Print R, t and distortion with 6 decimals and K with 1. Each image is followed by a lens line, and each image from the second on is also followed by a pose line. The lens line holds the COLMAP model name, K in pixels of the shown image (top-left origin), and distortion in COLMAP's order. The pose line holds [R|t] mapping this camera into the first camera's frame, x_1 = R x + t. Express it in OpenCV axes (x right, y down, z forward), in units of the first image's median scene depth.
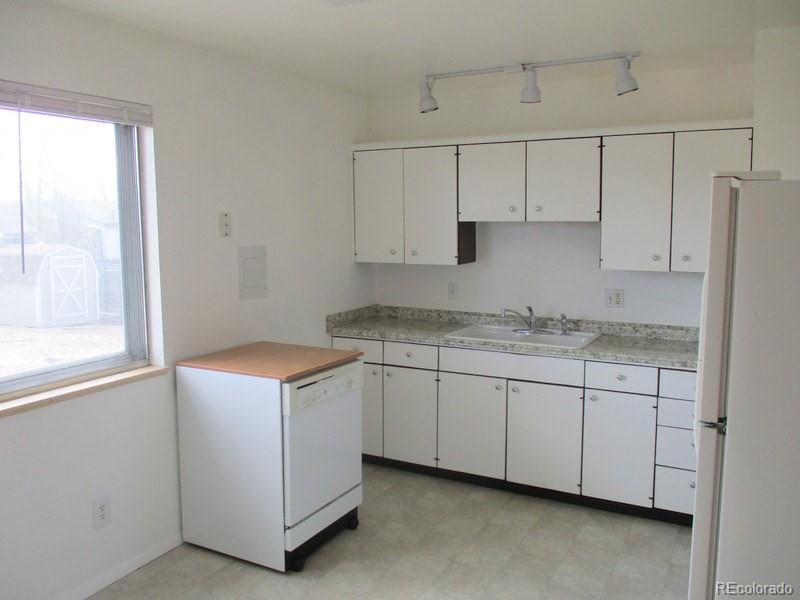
lens RADIAL K [[691.4, 0, 400.0], [0, 691.4, 300.0], [0, 0, 1]] dist [-0.001627, 0.006071]
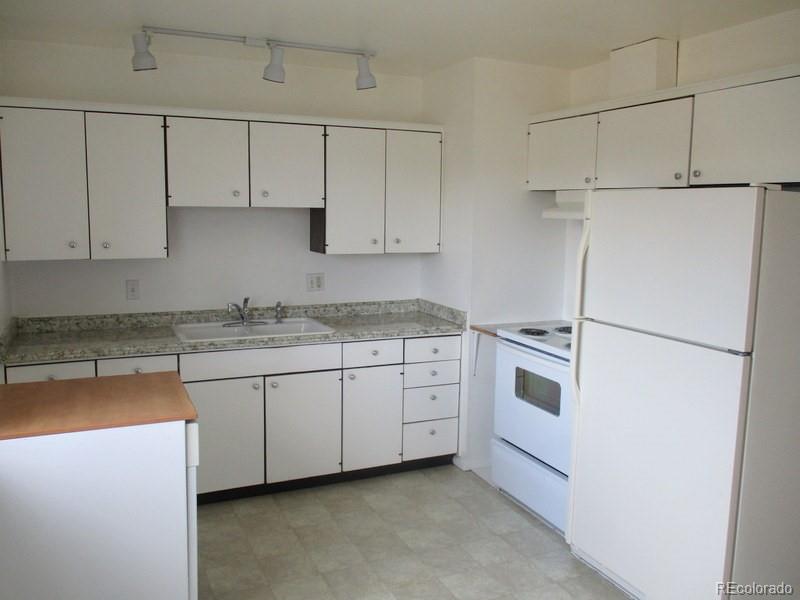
lens RADIAL K [[700.0, 0, 400.0], [0, 700.0, 300.0], [0, 0, 1]] dist [0.036688, -0.005559]
pose [[0.606545, -0.096986, 0.789111, -0.451407], [0.081499, 0.994888, 0.059633, -0.028297], [-0.790861, 0.028142, 0.611349, 0.257381]]
